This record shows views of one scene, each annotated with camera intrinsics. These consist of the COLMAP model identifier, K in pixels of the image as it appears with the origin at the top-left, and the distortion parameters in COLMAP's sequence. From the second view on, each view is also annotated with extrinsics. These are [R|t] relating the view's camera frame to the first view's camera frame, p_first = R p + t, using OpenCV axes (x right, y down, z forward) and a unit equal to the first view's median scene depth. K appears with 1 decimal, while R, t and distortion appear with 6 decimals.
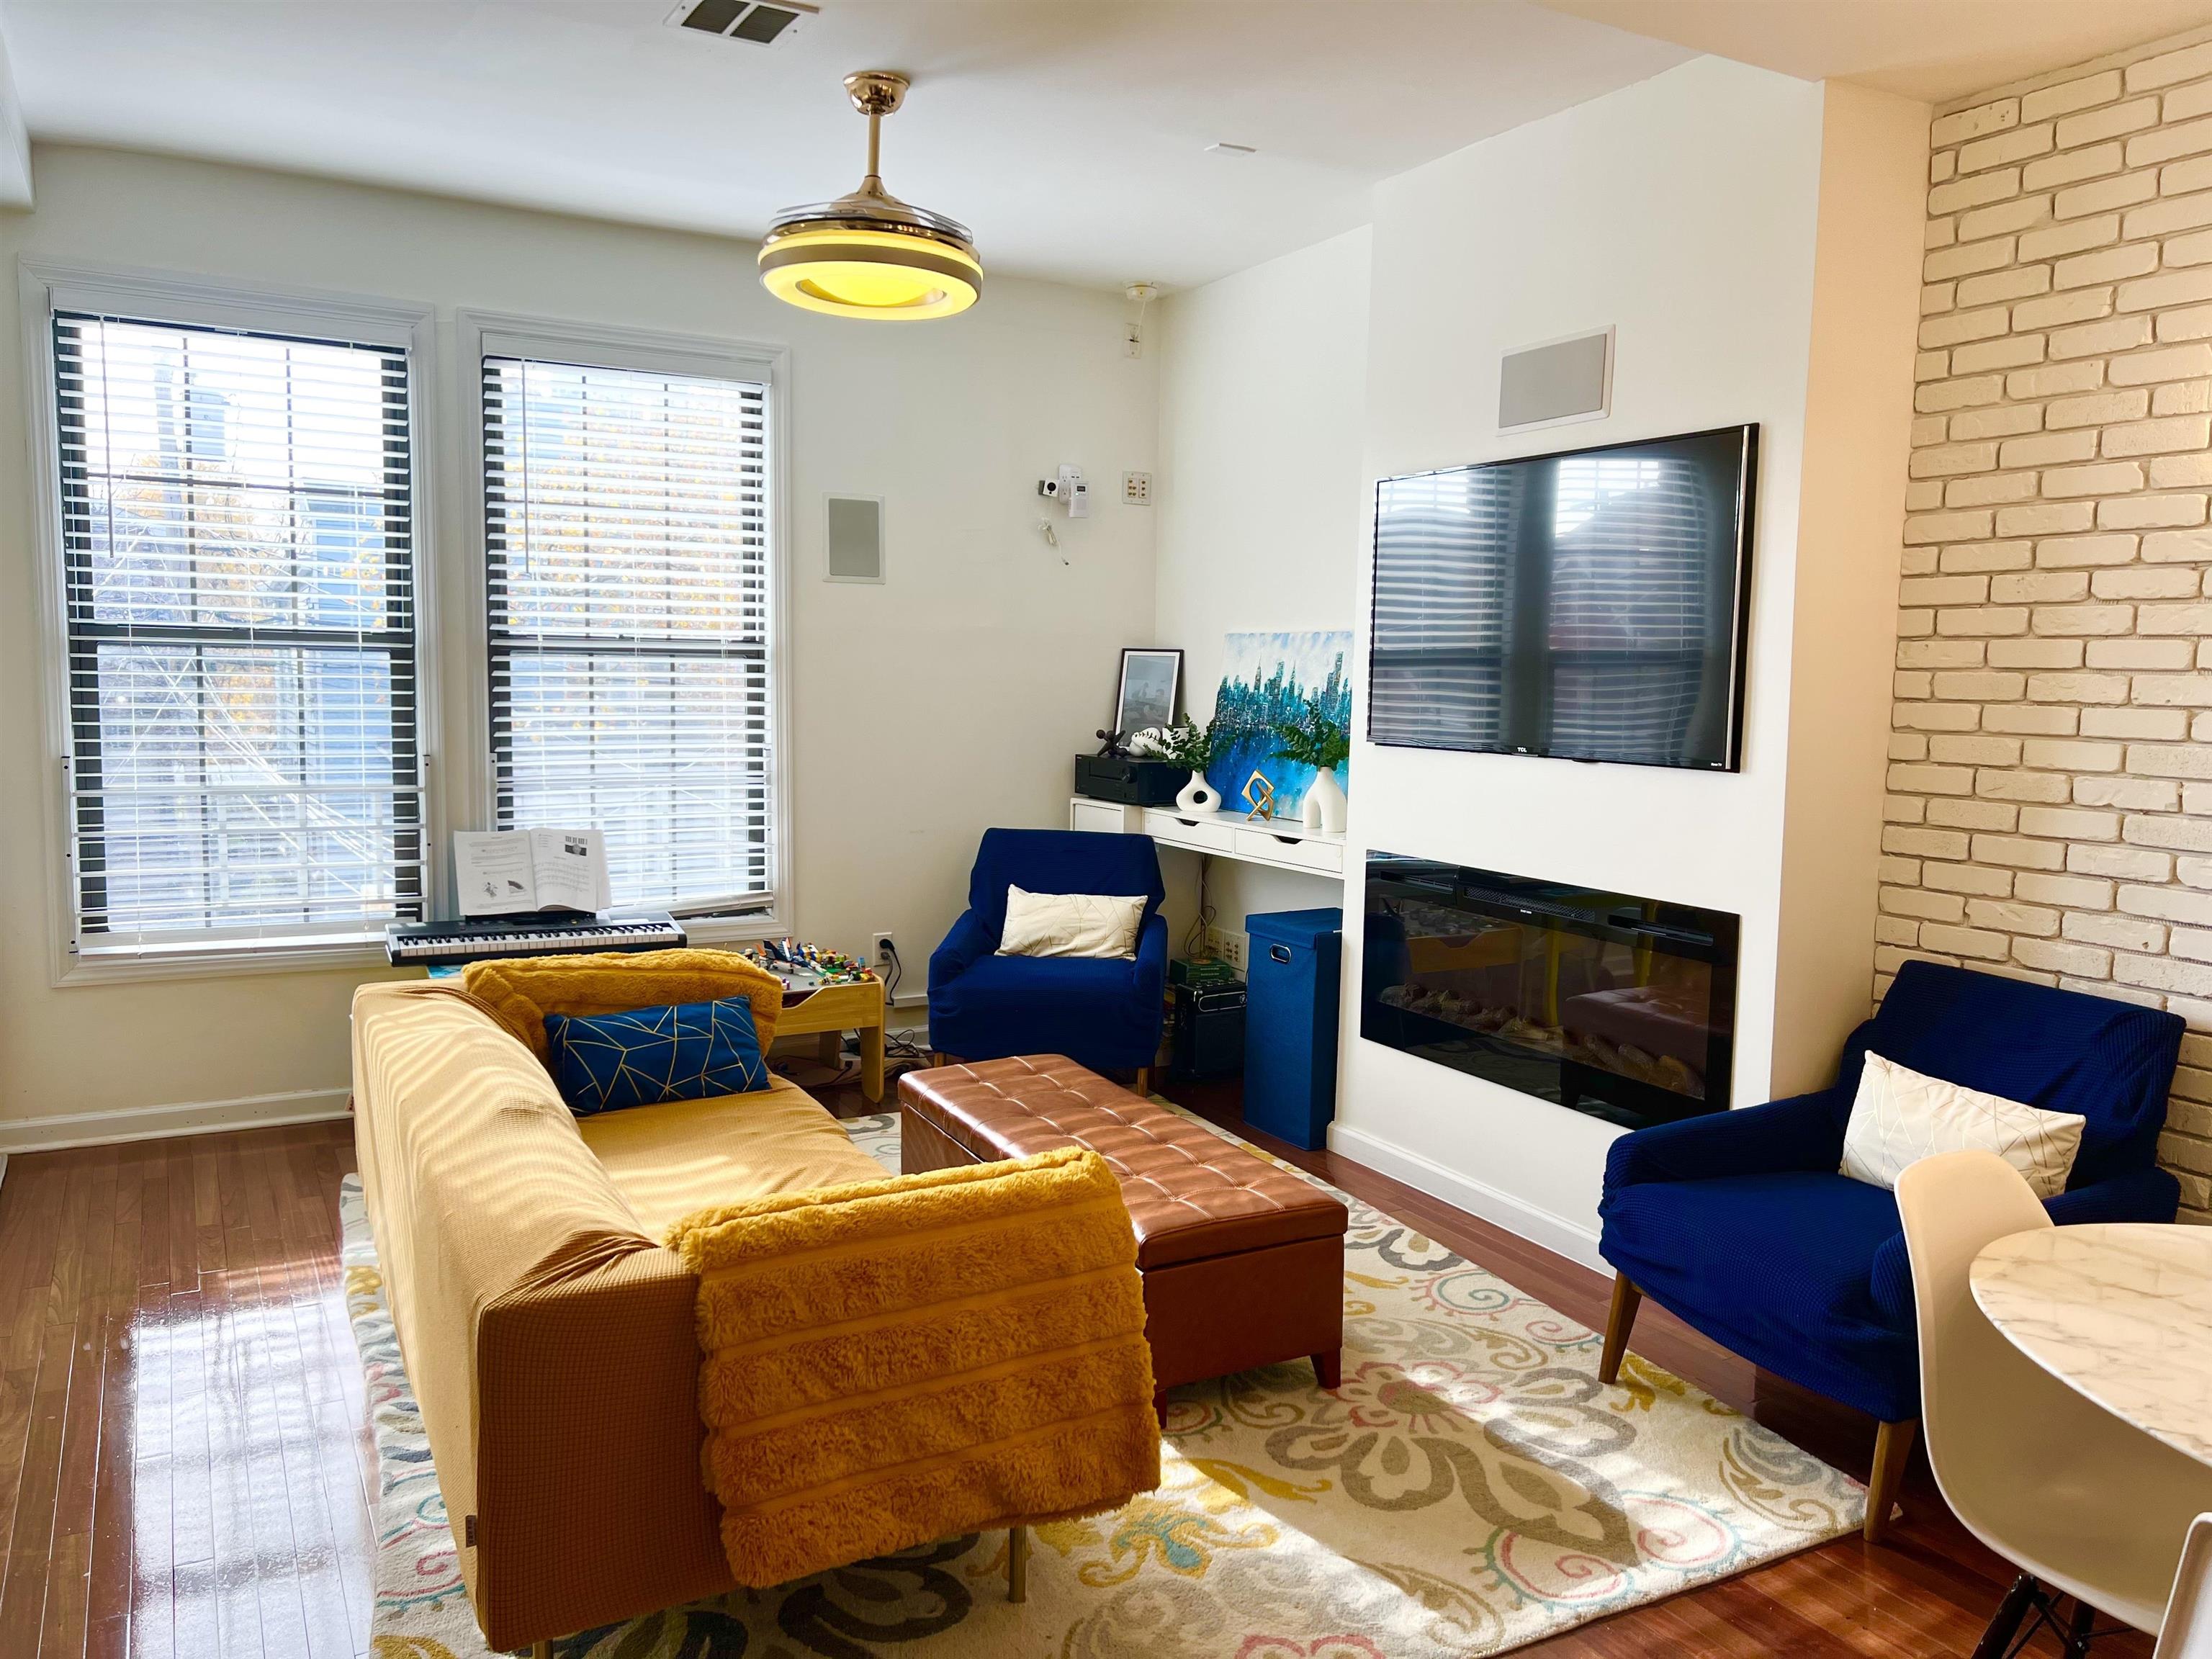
lens RADIAL K [[1647.5, 0, 1120.3], [0, 1647.5, 837.9], [0, 0, 1]] dist [0.067862, -0.081336]
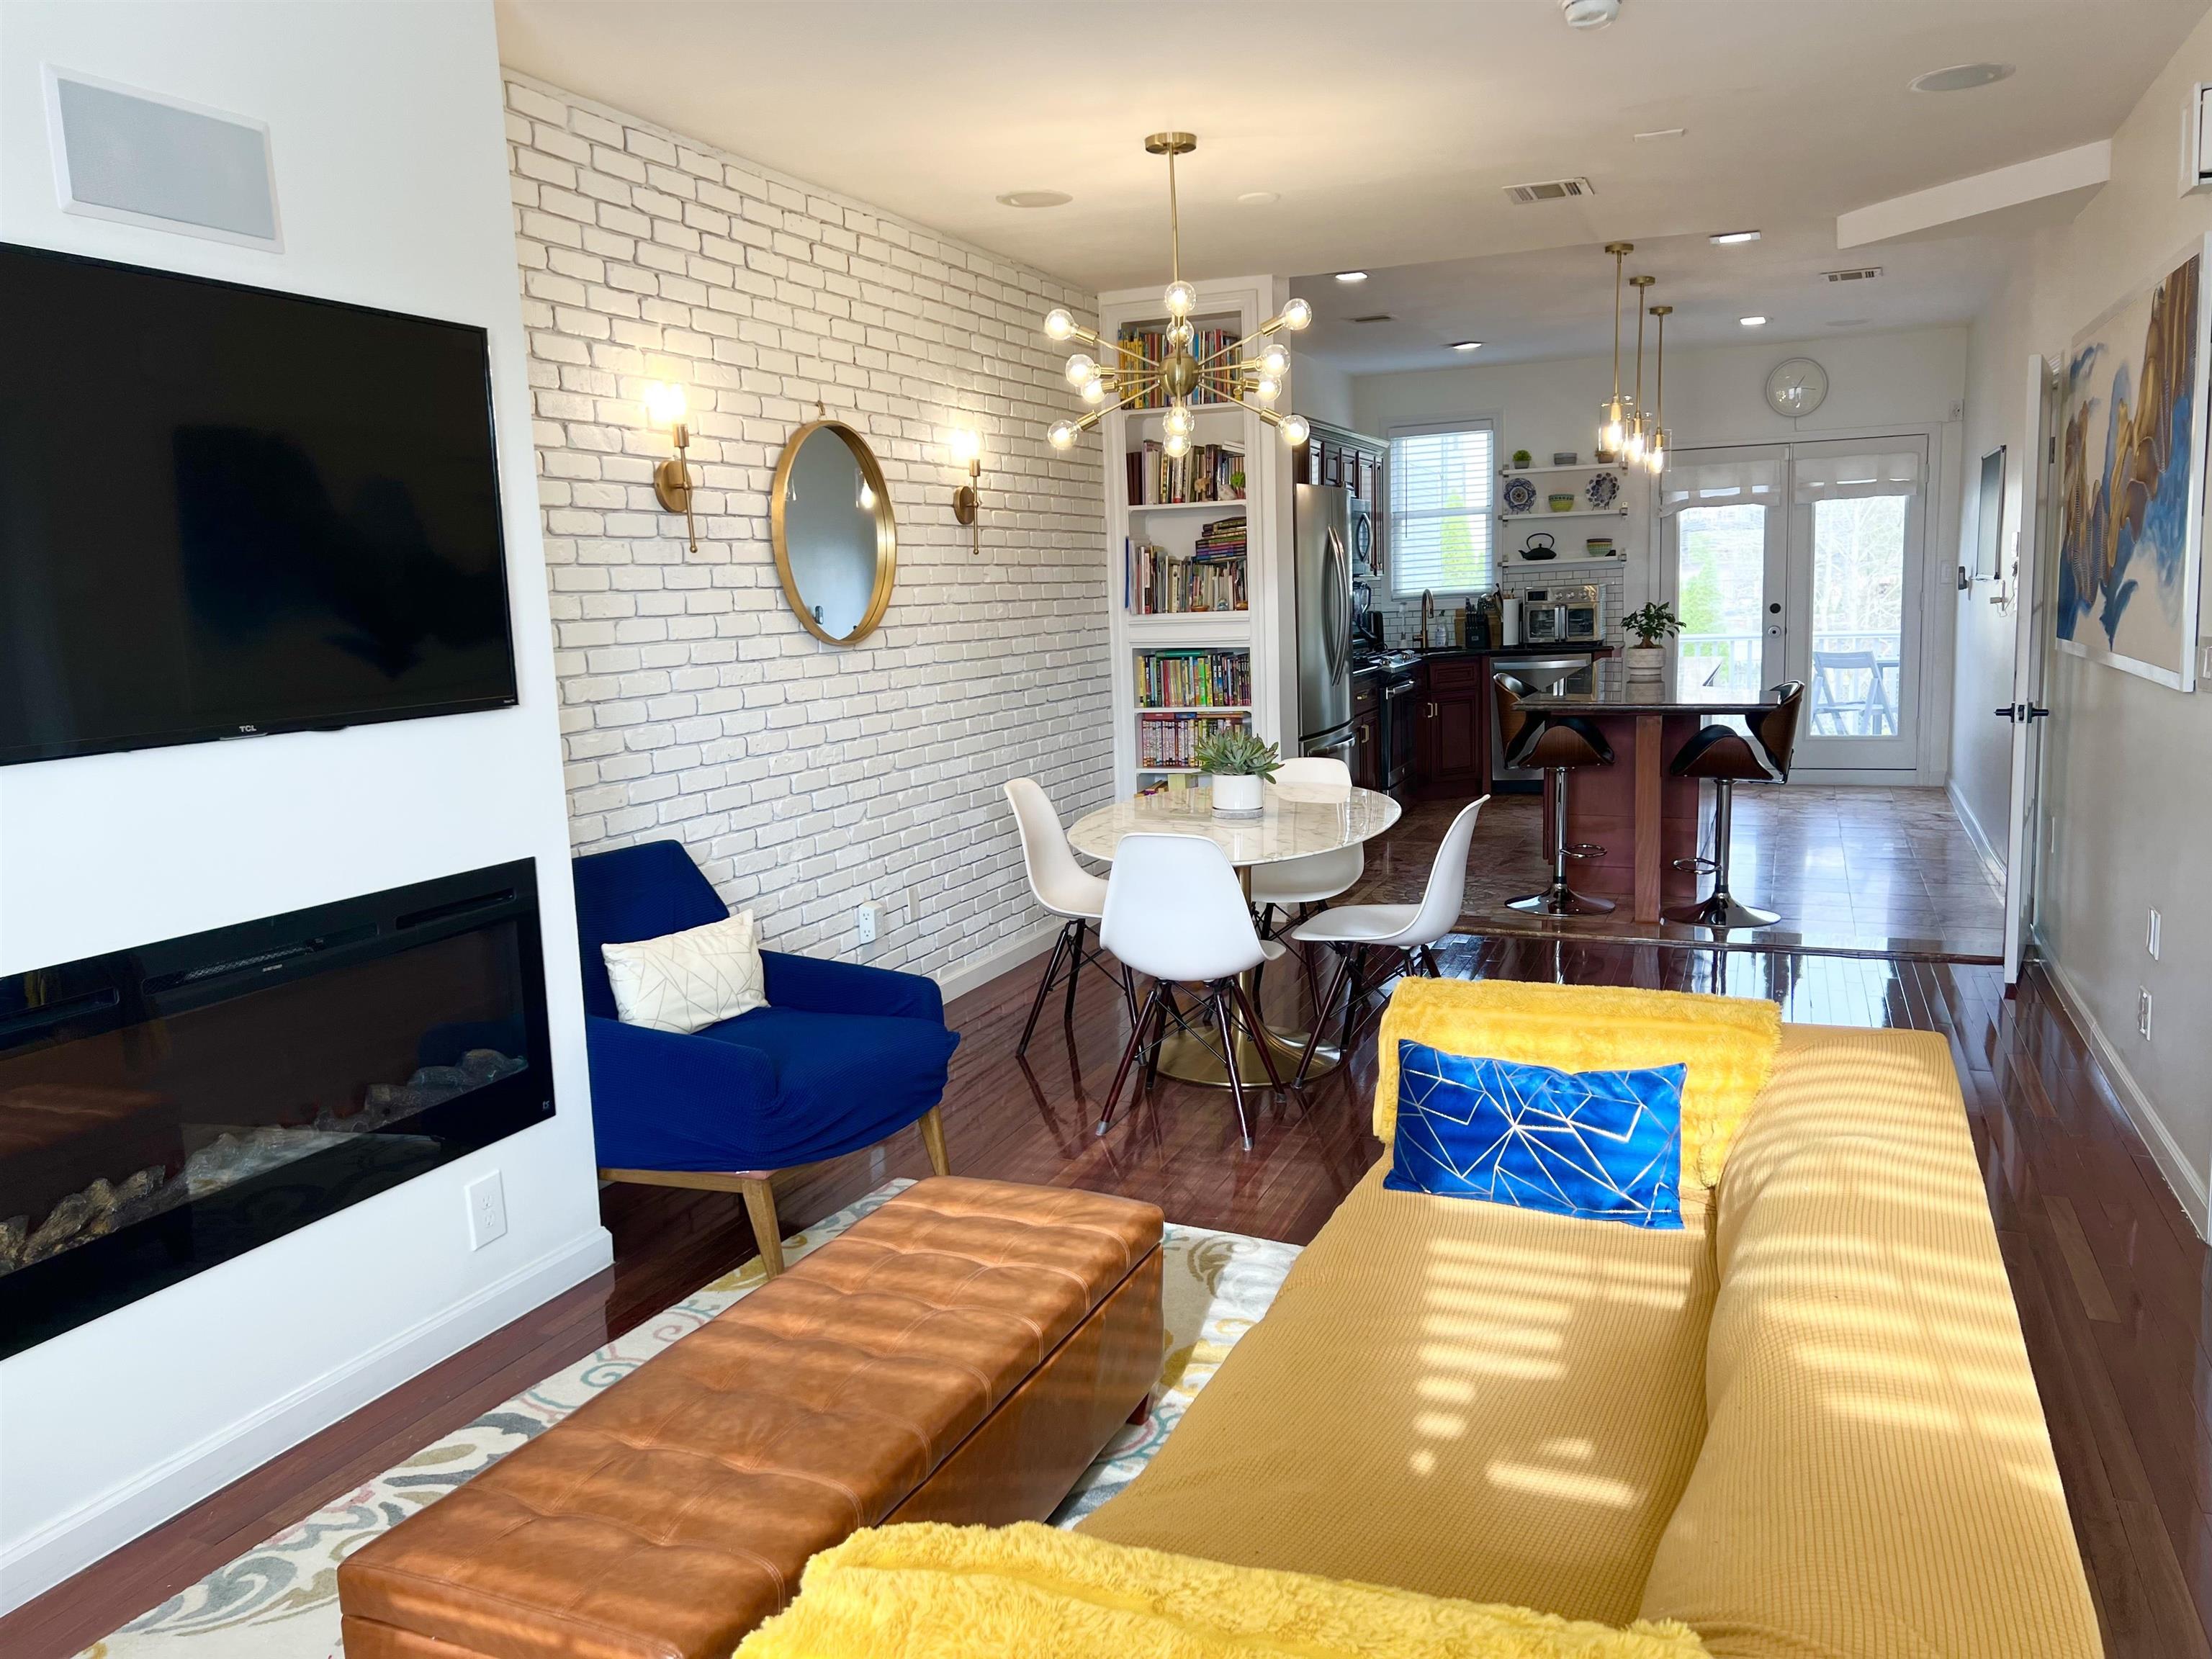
lens RADIAL K [[1647.5, 0, 1119.5], [0, 1647.5, 835.0], [0, 0, 1]] dist [0.067862, -0.081336]
pose [[-0.624971, -0.107862, 0.773161, -0.425267], [0.108919, 0.968673, 0.223180, -0.105727], [-0.773012, 0.223692, -0.593644, 0.980740]]
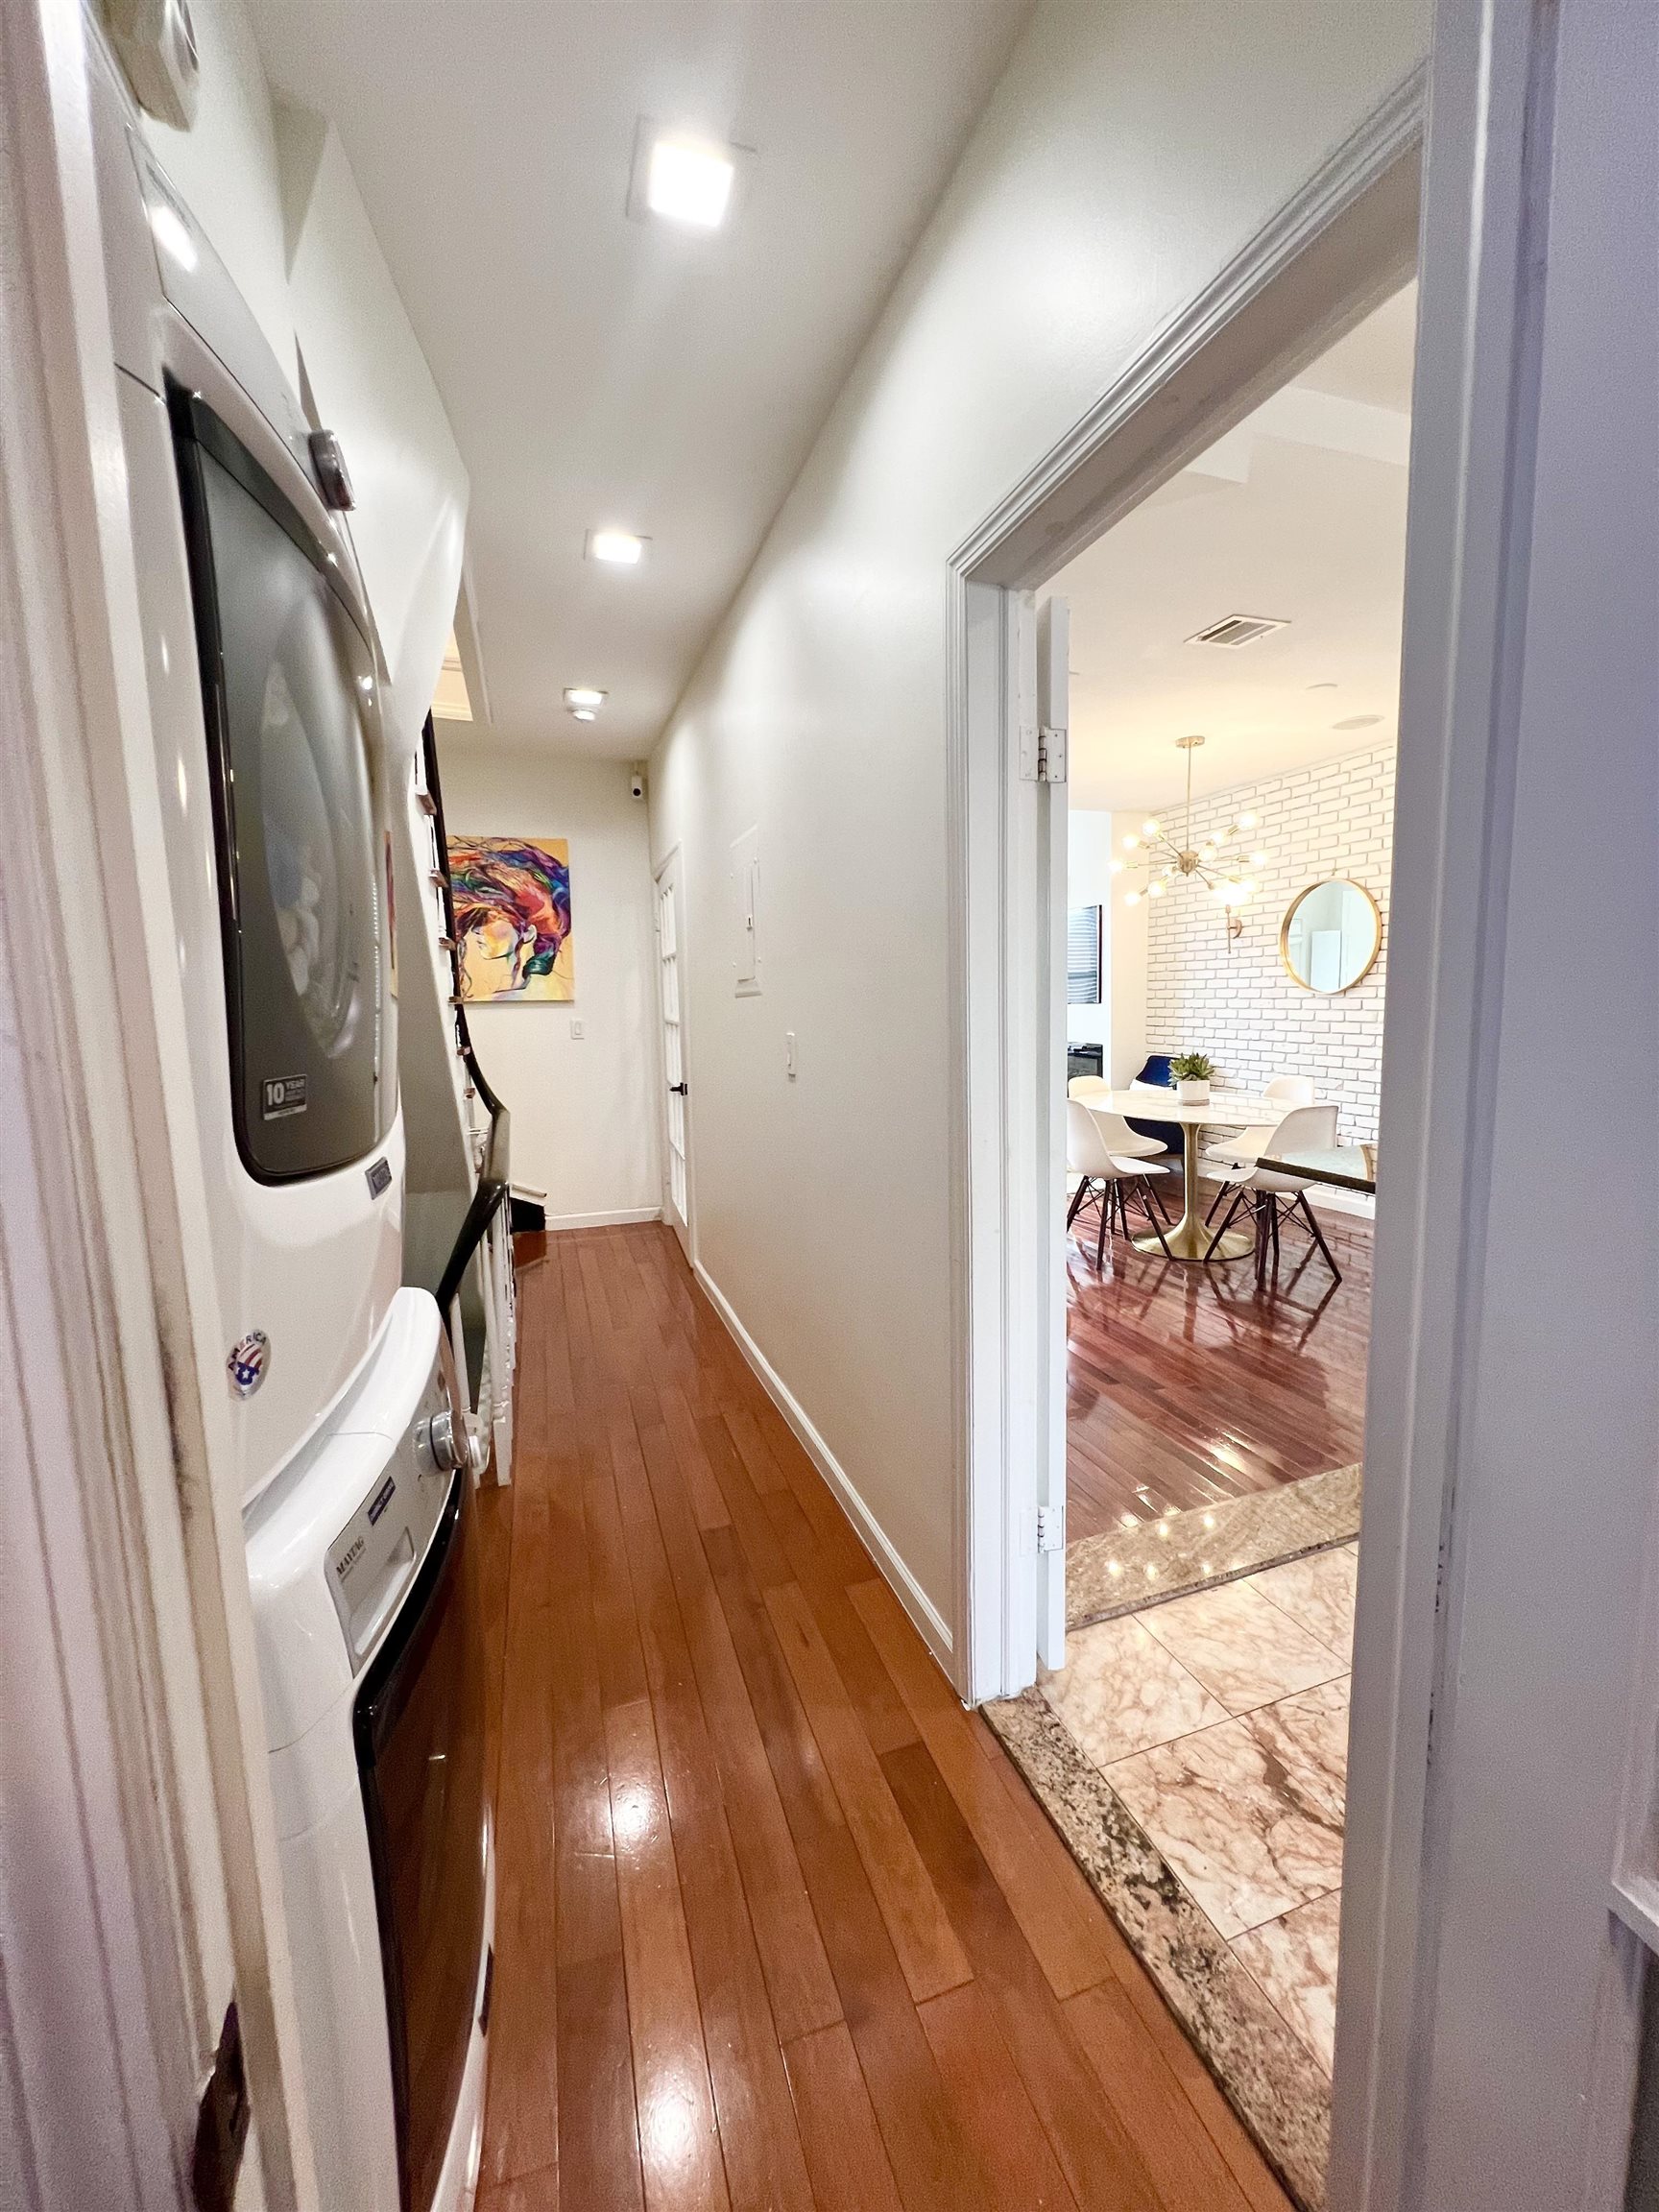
lens RADIAL K [[885.5, 0, 843.9], [0, 885.5, 1091.6], [0, 0, 1]] dist [-0.002544, -0.000110]
pose [[0.984512, -0.019007, -0.174283, 0.120043], [0.020546, 0.999764, 0.007030, 0.093408], [0.174109, -0.010502, 0.984670, -0.715603]]
